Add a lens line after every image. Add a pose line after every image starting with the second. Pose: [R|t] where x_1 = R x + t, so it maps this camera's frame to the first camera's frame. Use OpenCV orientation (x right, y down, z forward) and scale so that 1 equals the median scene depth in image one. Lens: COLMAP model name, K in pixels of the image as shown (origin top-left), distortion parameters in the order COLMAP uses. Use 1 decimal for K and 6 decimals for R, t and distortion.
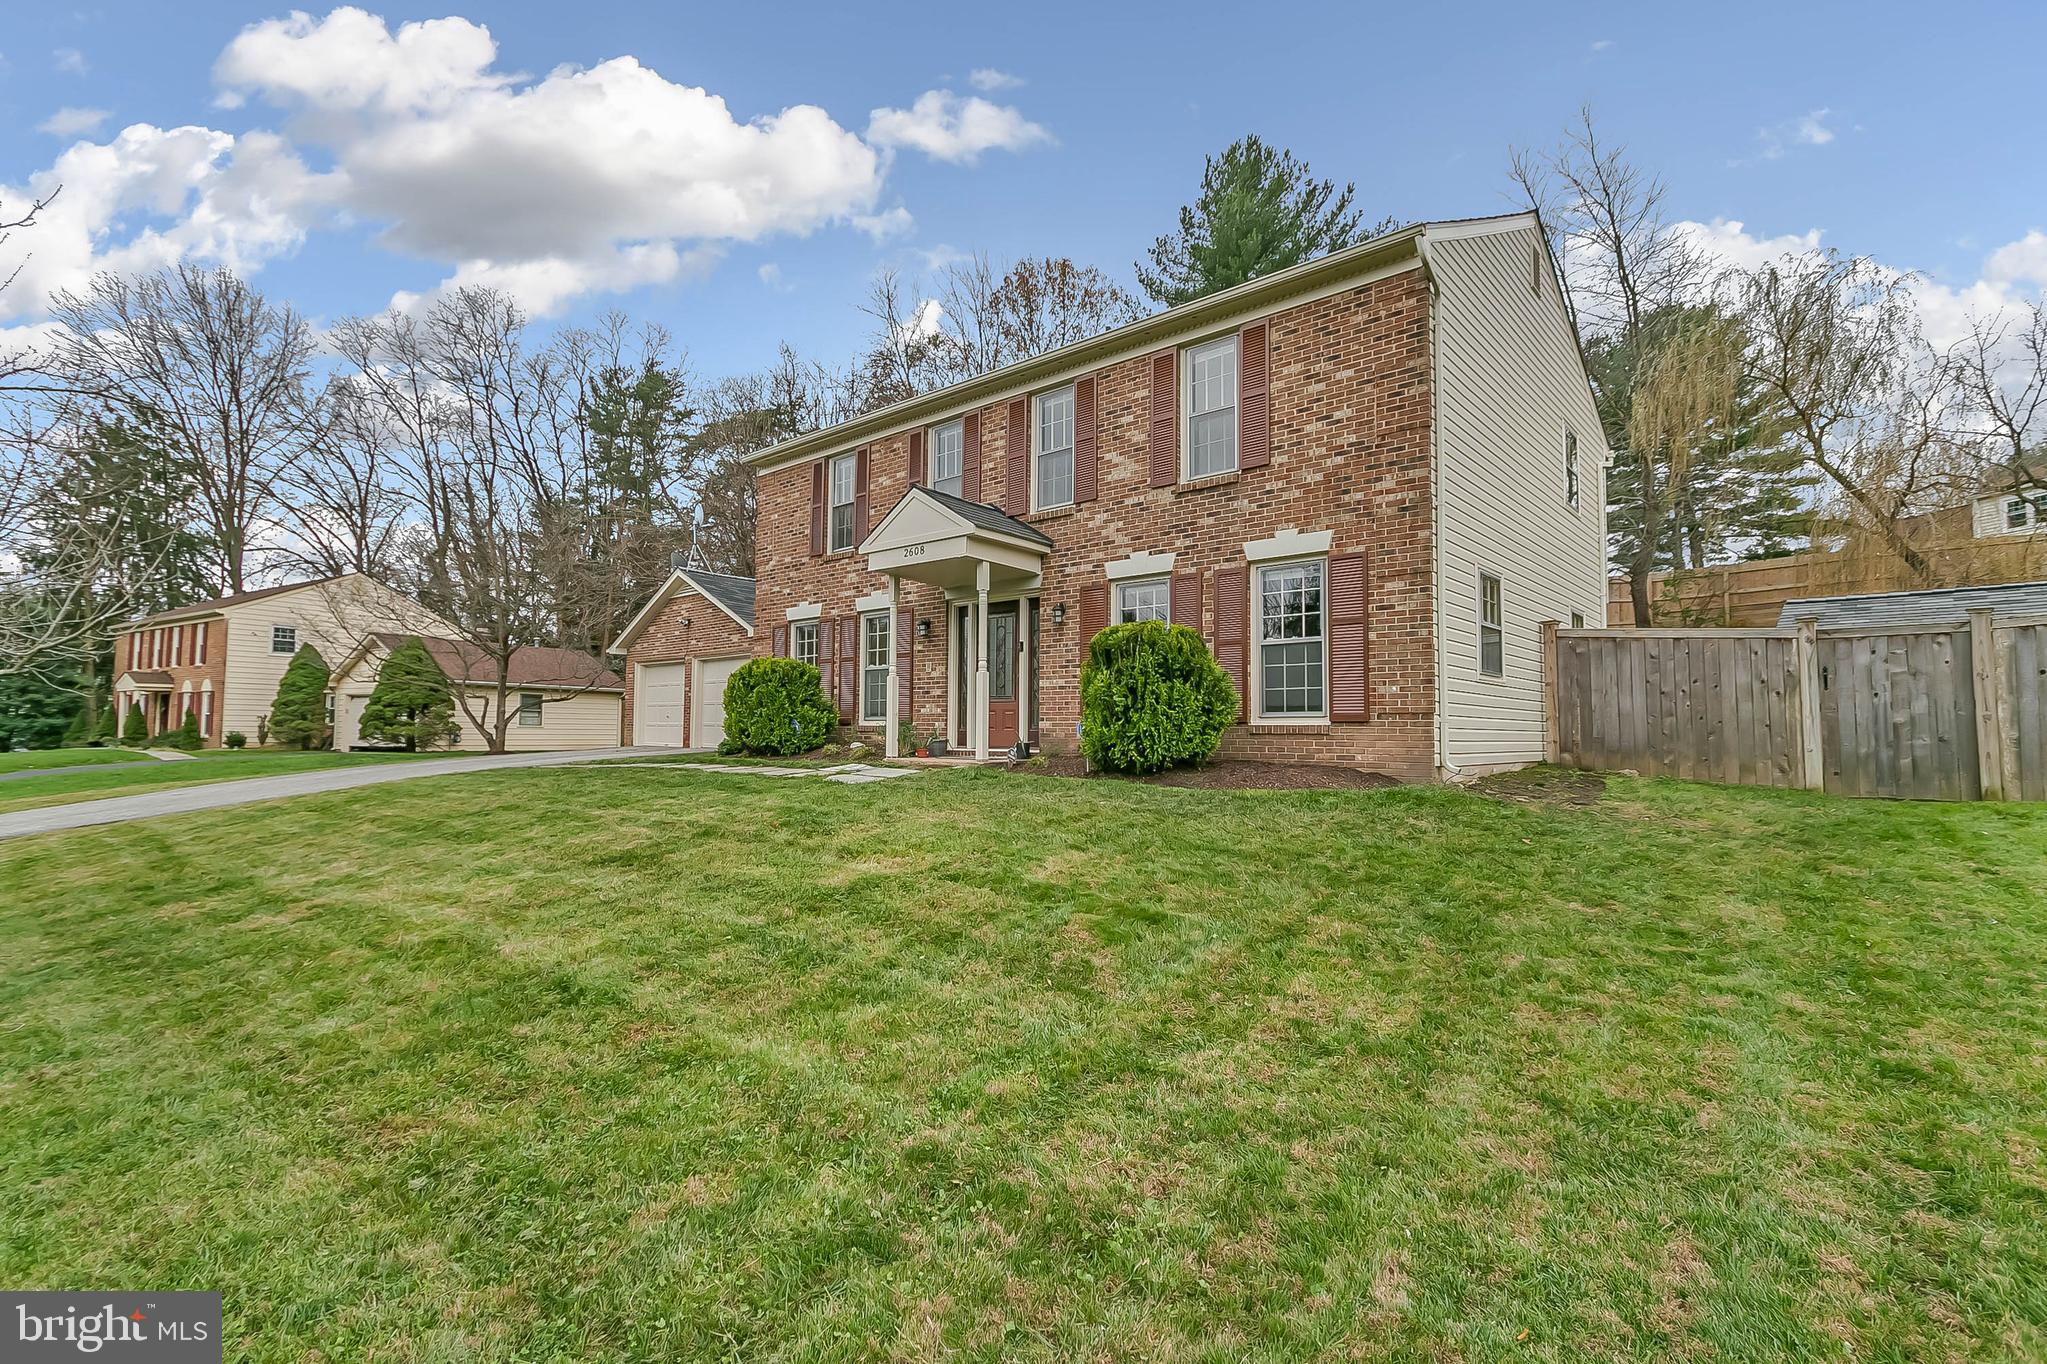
lens RADIAL K [[949.5, 0, 1003.0], [0, 949.5, 677.9], [0, 0, 1]] dist [0.000576, -0.001245]
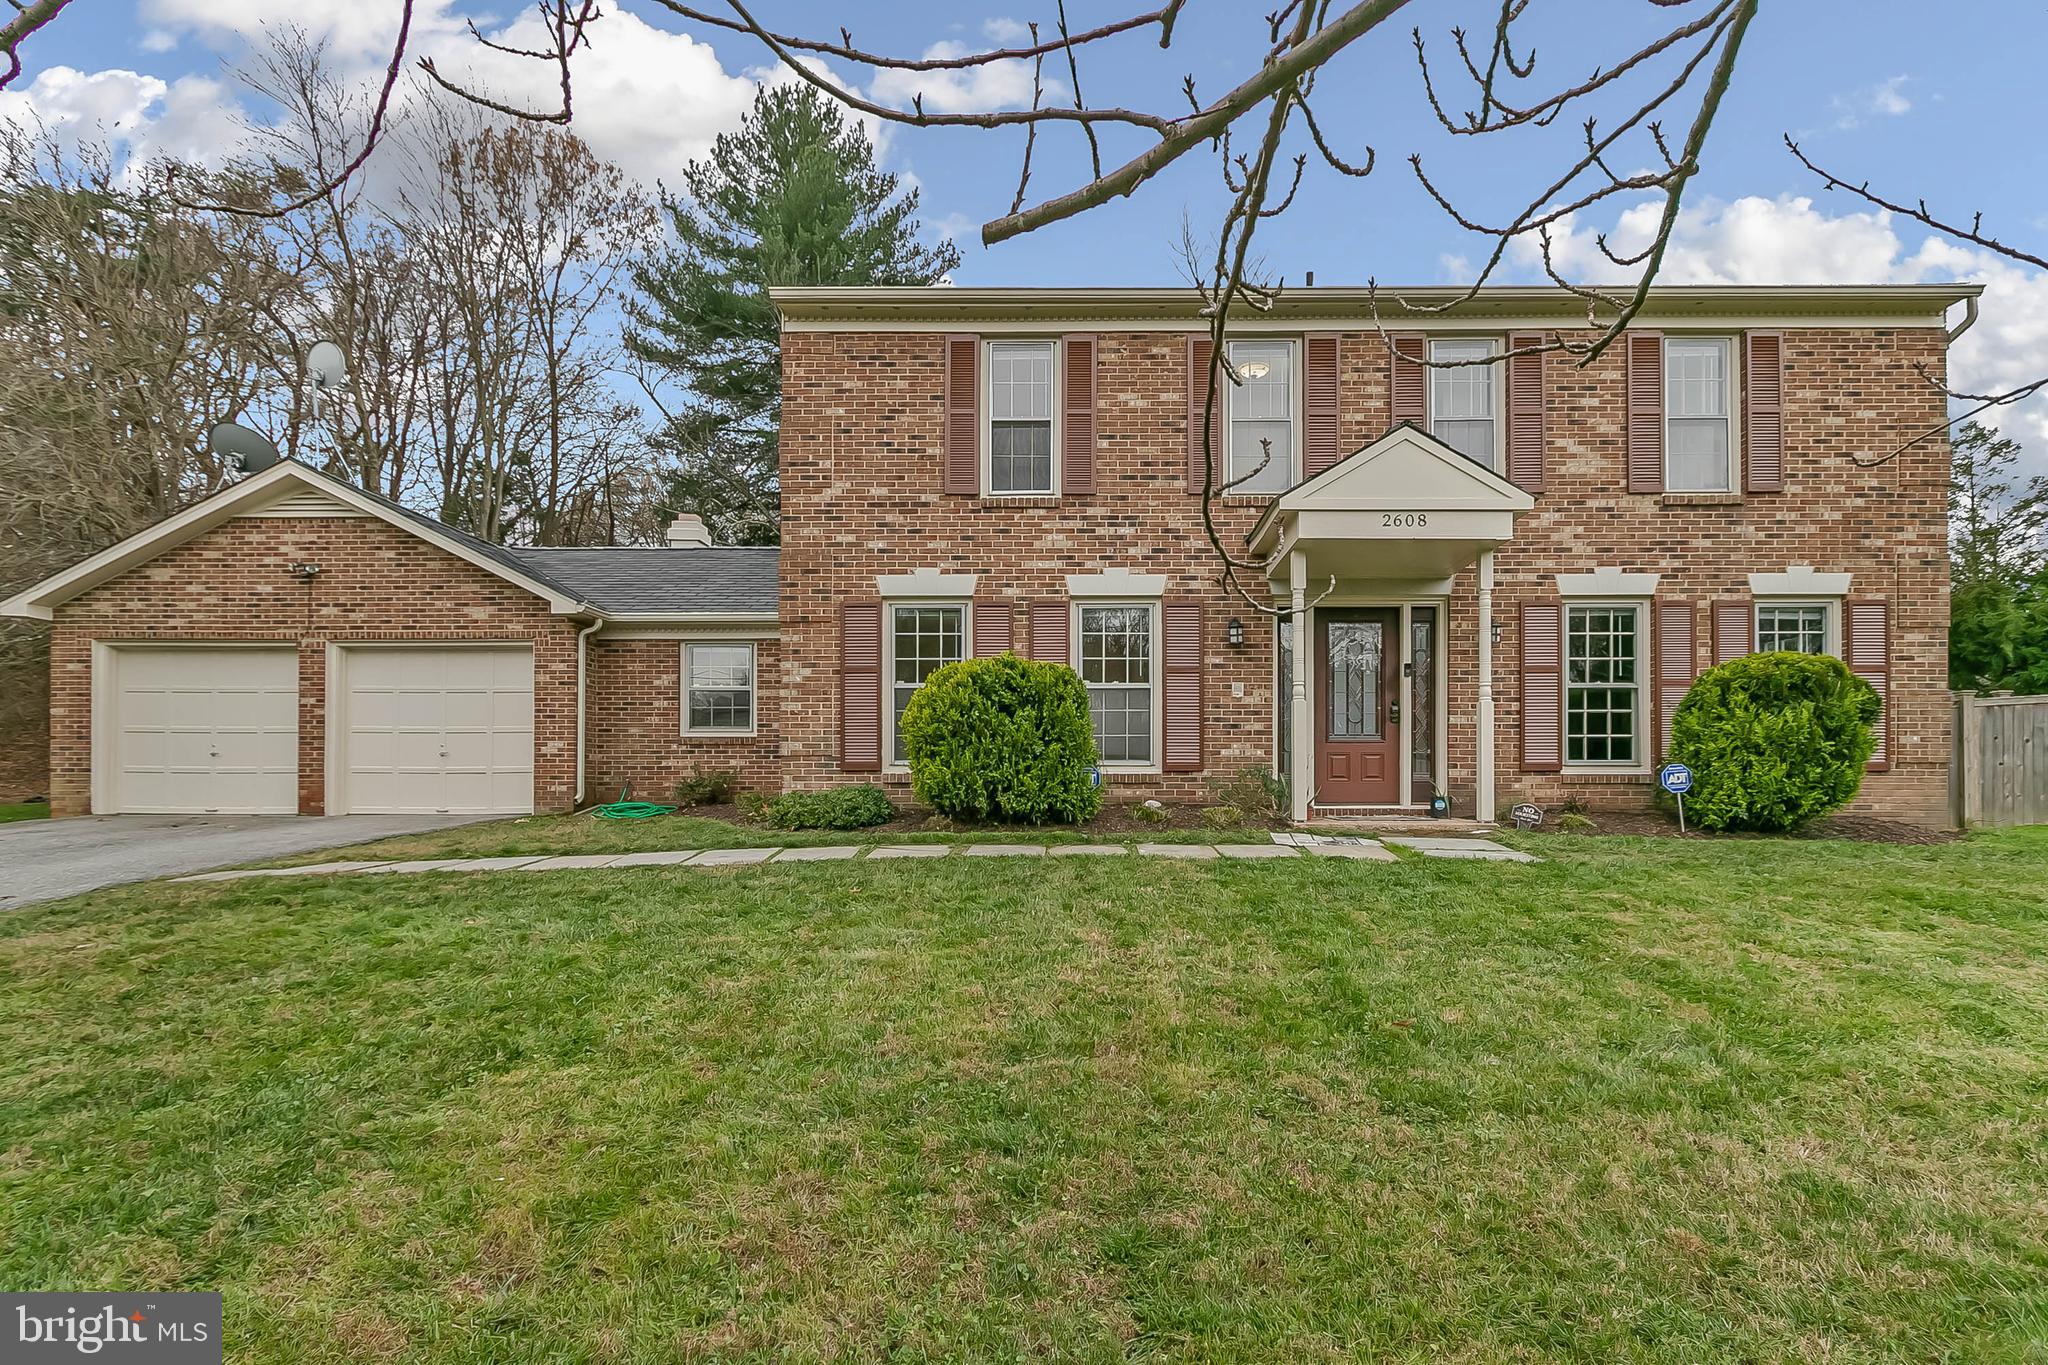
lens RADIAL K [[950.0, 0, 1046.9], [0, 950.0, 774.7], [0, 0, 1]] dist [0.000576, -0.001245]
pose [[0.744234, 0.005007, 0.667900, -0.838545], [-0.034743, 0.998908, 0.031225, 0.043878], [-0.667015, -0.046443, 0.743596, 0.753183]]
